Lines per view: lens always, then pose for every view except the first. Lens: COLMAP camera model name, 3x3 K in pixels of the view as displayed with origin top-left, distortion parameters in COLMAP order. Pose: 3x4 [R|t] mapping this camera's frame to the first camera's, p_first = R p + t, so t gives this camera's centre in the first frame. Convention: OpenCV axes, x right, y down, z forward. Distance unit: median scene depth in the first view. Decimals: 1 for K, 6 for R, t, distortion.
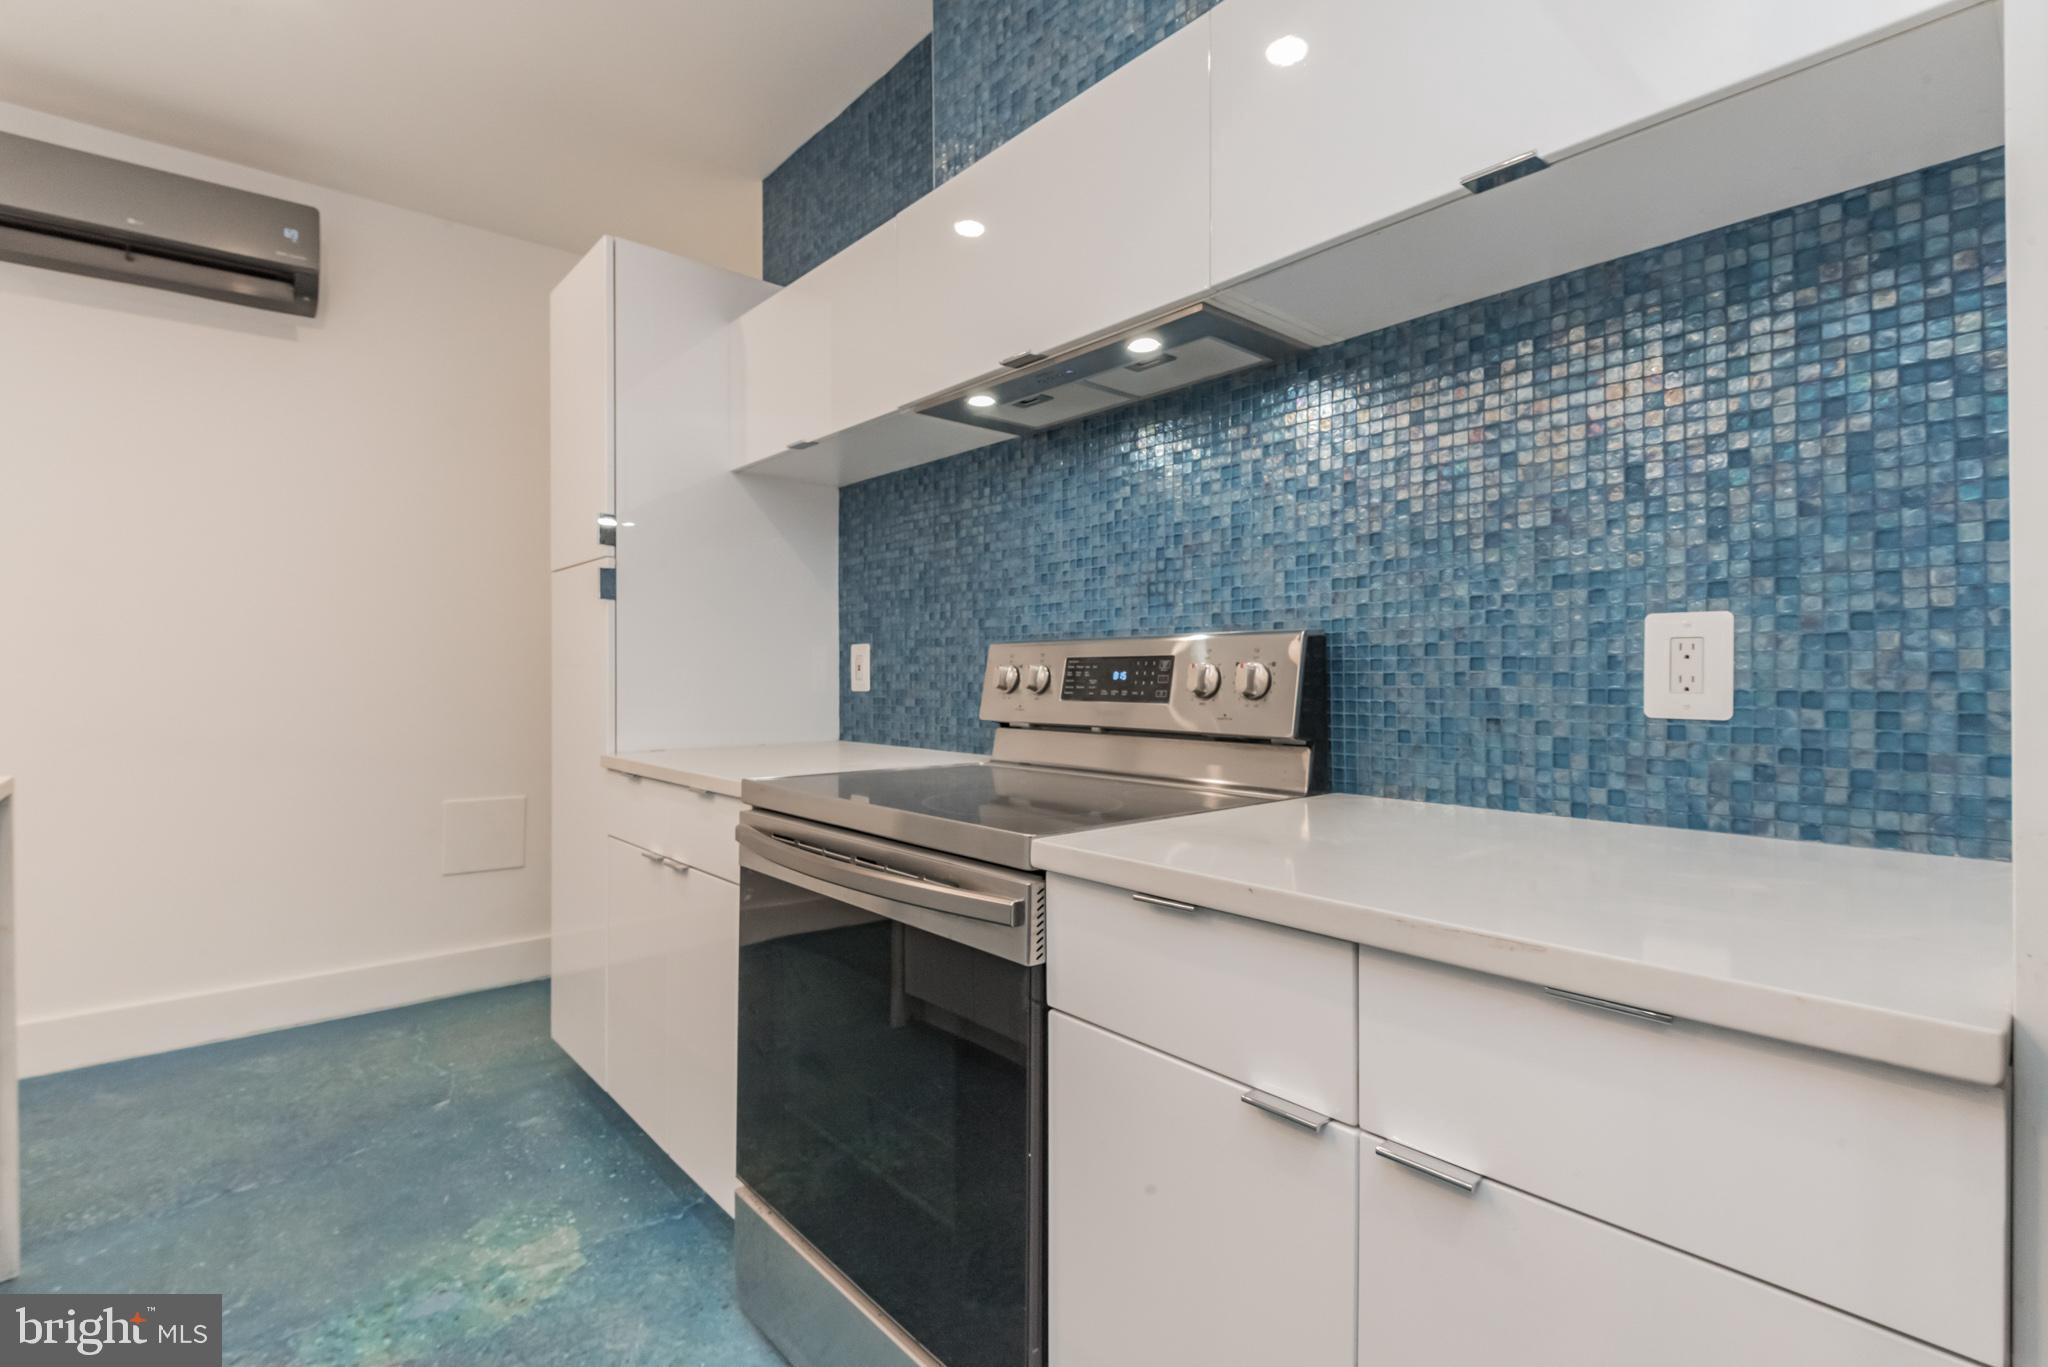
lens RADIAL K [[973.4, 0, 1016.8], [0, 973.4, 674.3], [0, 0, 1]] dist [0.029317, -0.000276]
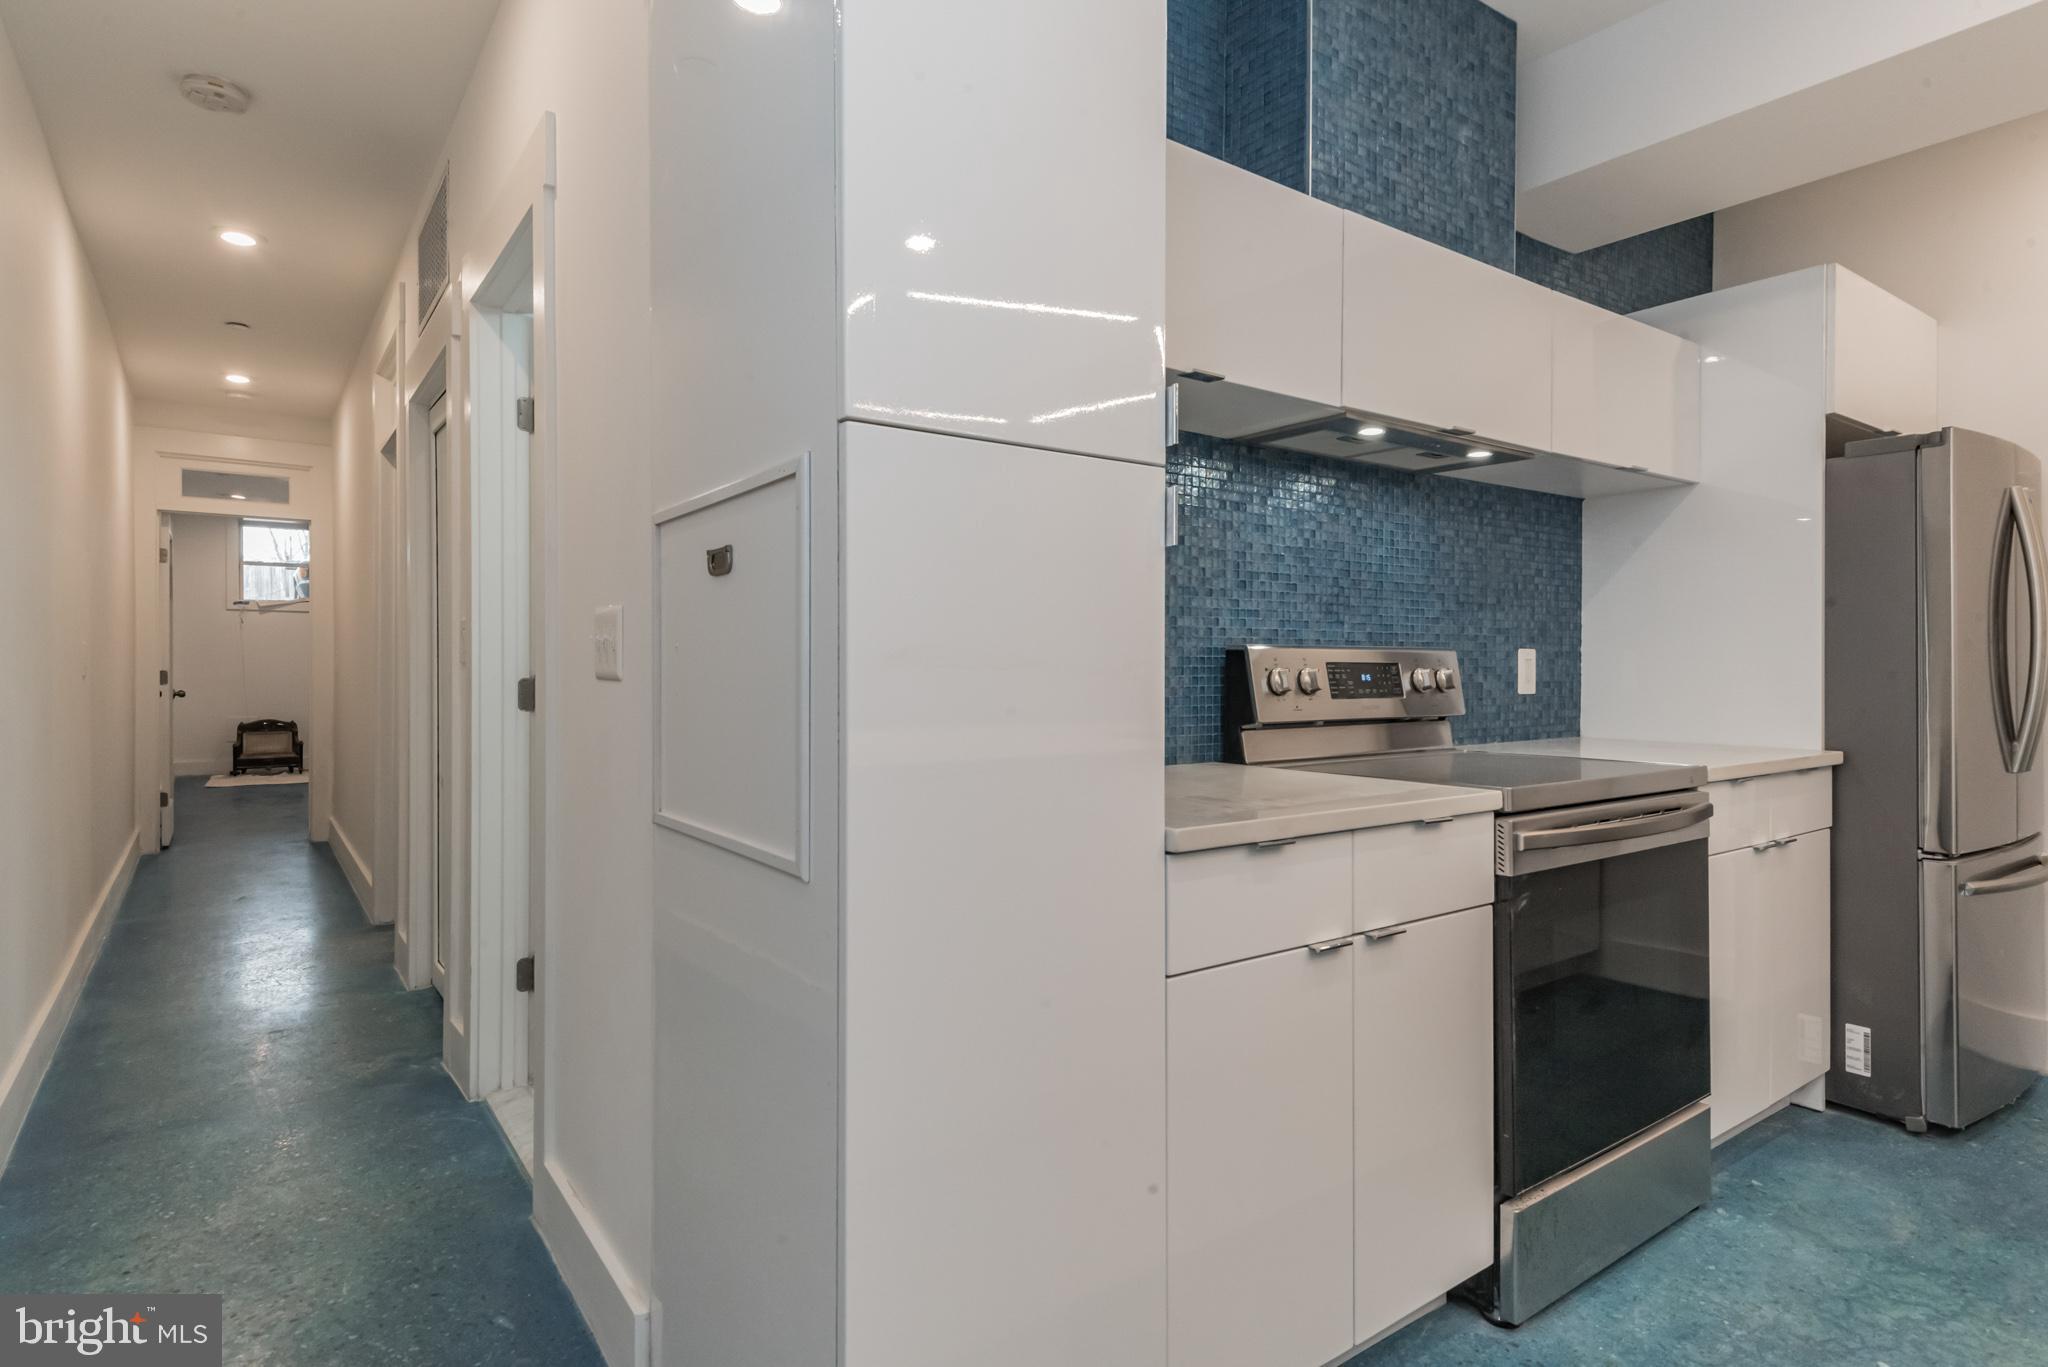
lens RADIAL K [[1076.3, 0, 1017.8], [0, 1076.3, 671.0], [0, 0, 1]] dist [0.038411, 0.000146]
pose [[0.073149, -0.005811, 0.997304, -1.401037], [-0.003721, 0.999974, 0.006100, -0.015042], [-0.997314, -0.004157, 0.073126, 1.416368]]
